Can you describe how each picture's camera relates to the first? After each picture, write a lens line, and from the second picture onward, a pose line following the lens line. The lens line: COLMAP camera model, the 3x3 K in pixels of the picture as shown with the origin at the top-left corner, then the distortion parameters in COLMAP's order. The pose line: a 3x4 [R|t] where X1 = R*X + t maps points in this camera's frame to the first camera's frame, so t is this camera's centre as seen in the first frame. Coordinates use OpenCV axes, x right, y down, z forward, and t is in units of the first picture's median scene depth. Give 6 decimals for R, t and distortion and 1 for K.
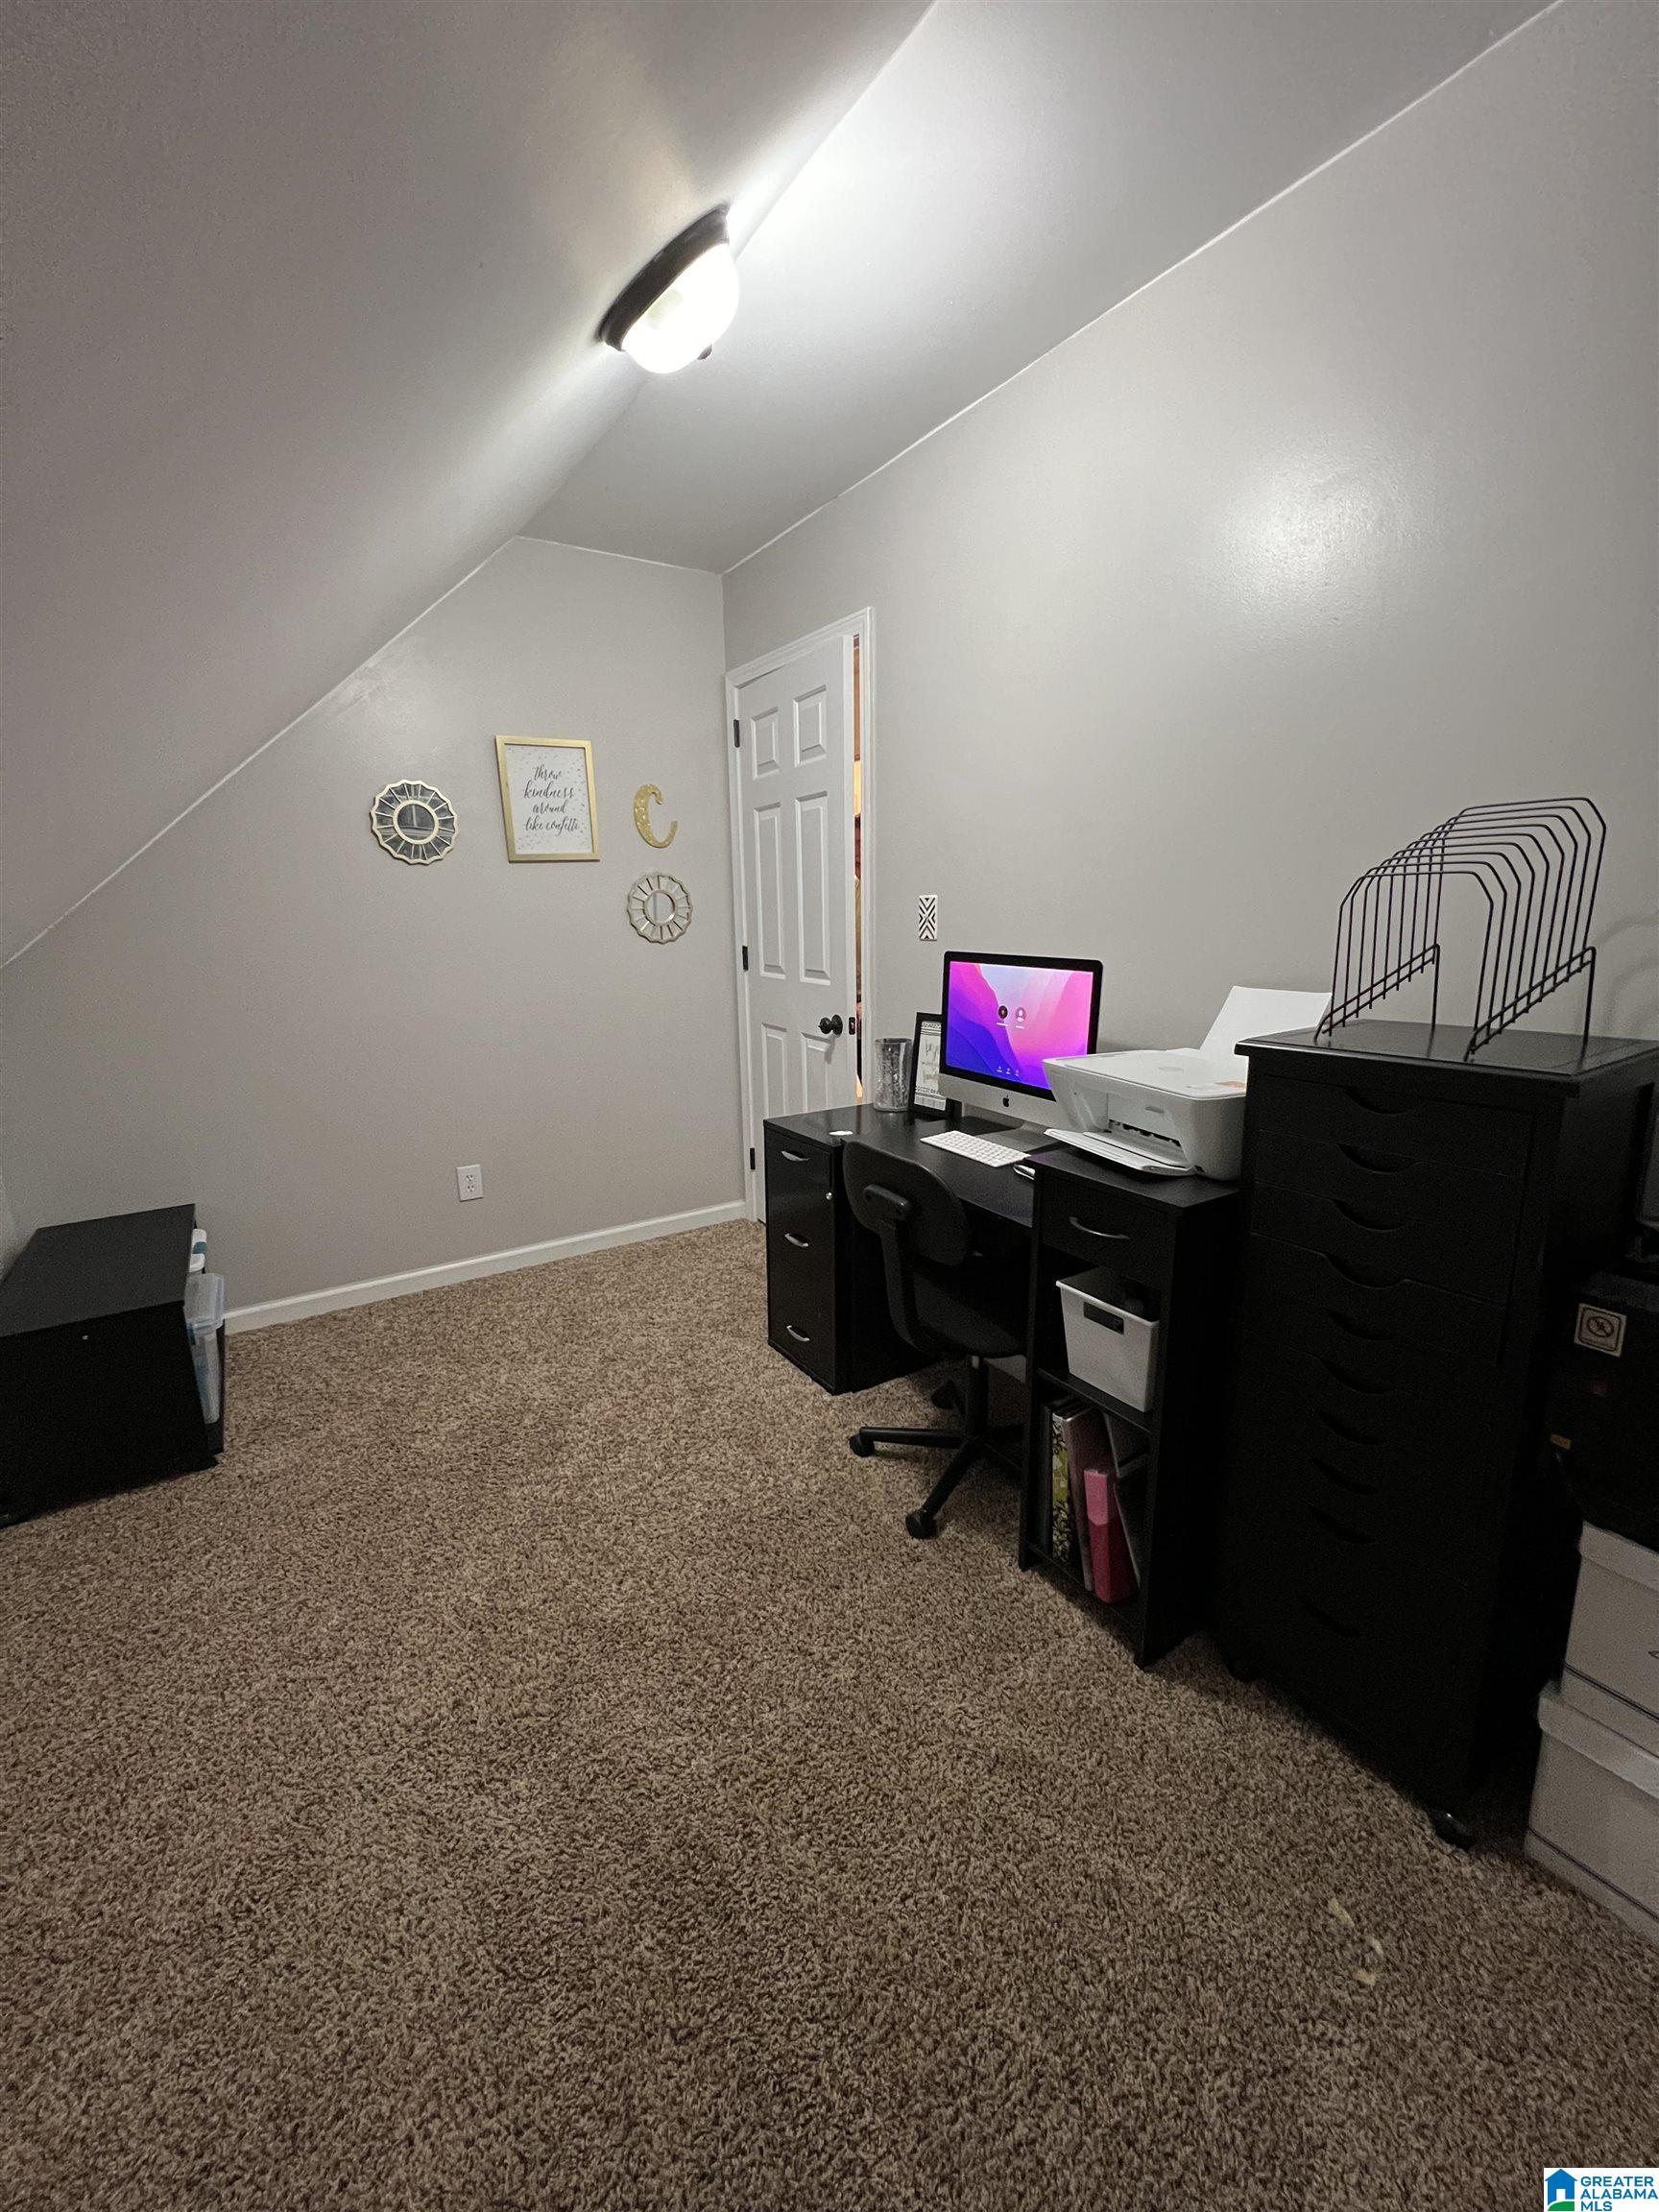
lens RADIAL K [[891.9, 0, 830.3], [0, 891.9, 1109.3], [0, 0, 1]] dist [-0.000168, 0.000123]
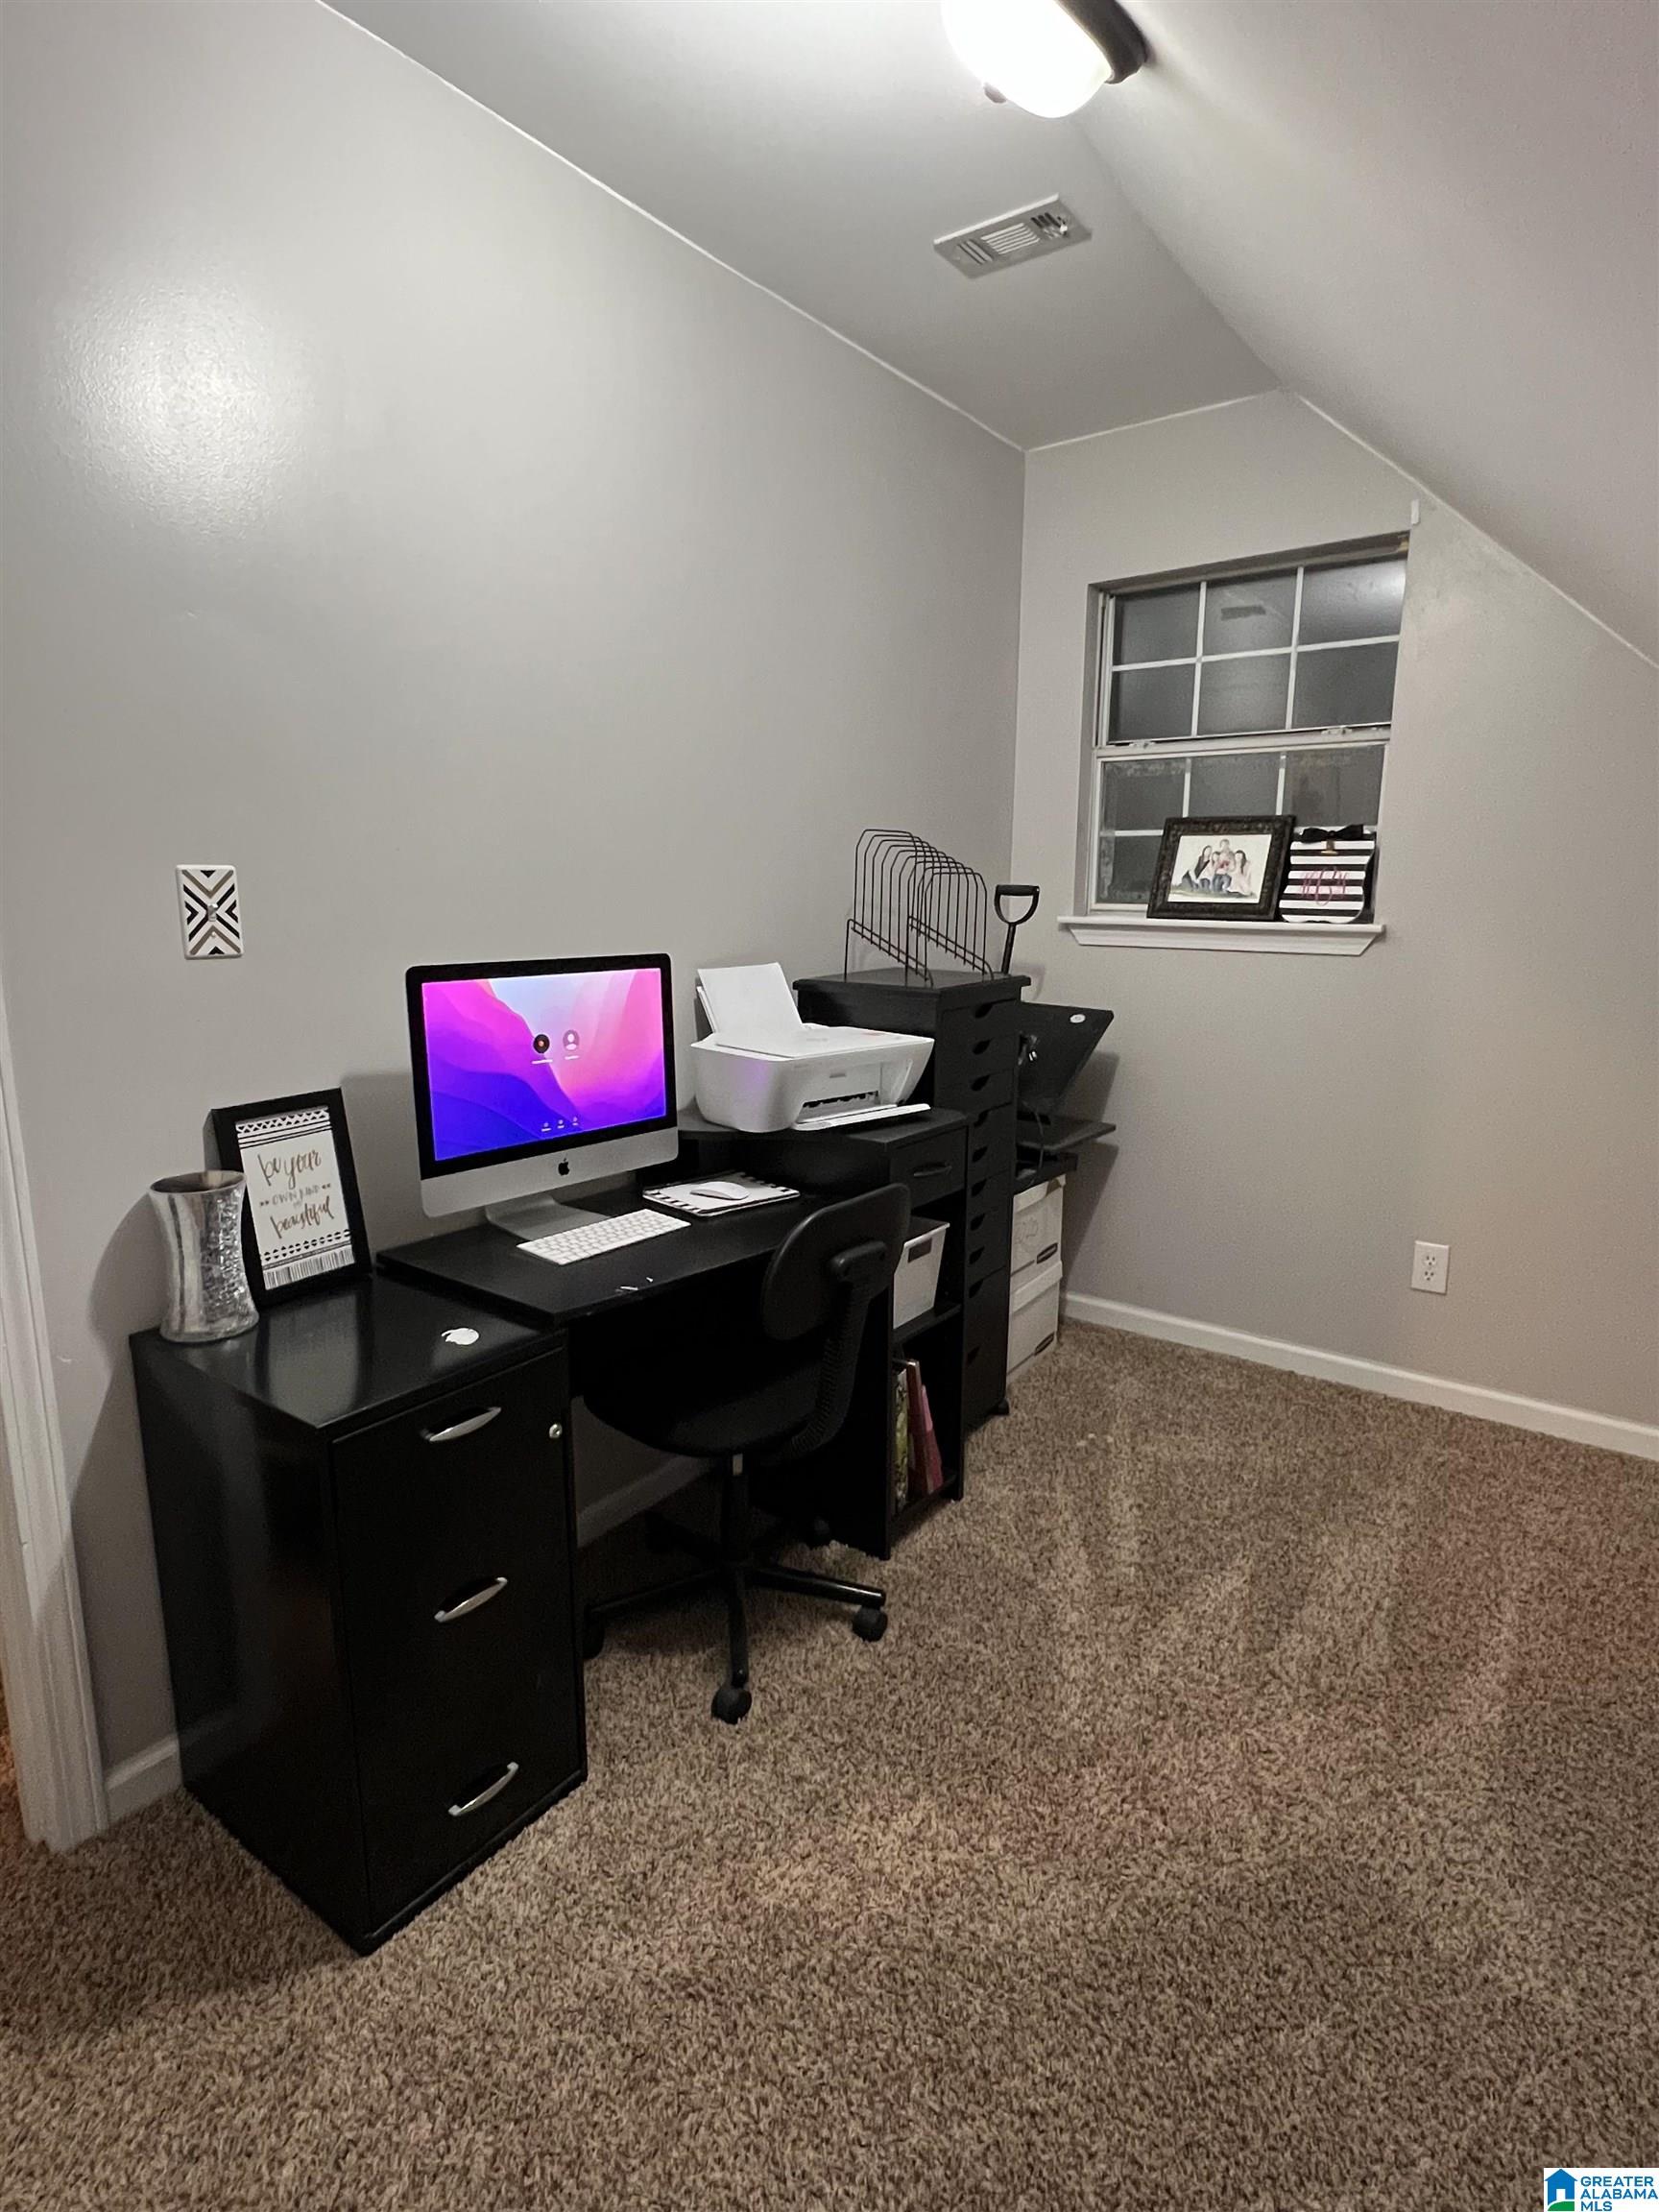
lens RADIAL K [[1156.7, 0, 827.1], [0, 1156.7, 1097.5], [0, 0, 1]] dist [0.005135, 0.000241]
pose [[-0.351099, -0.161015, 0.922390, -0.701339], [0.205271, 0.947904, 0.243603, -0.238919], [-0.913561, 0.274868, -0.299757, 1.068803]]
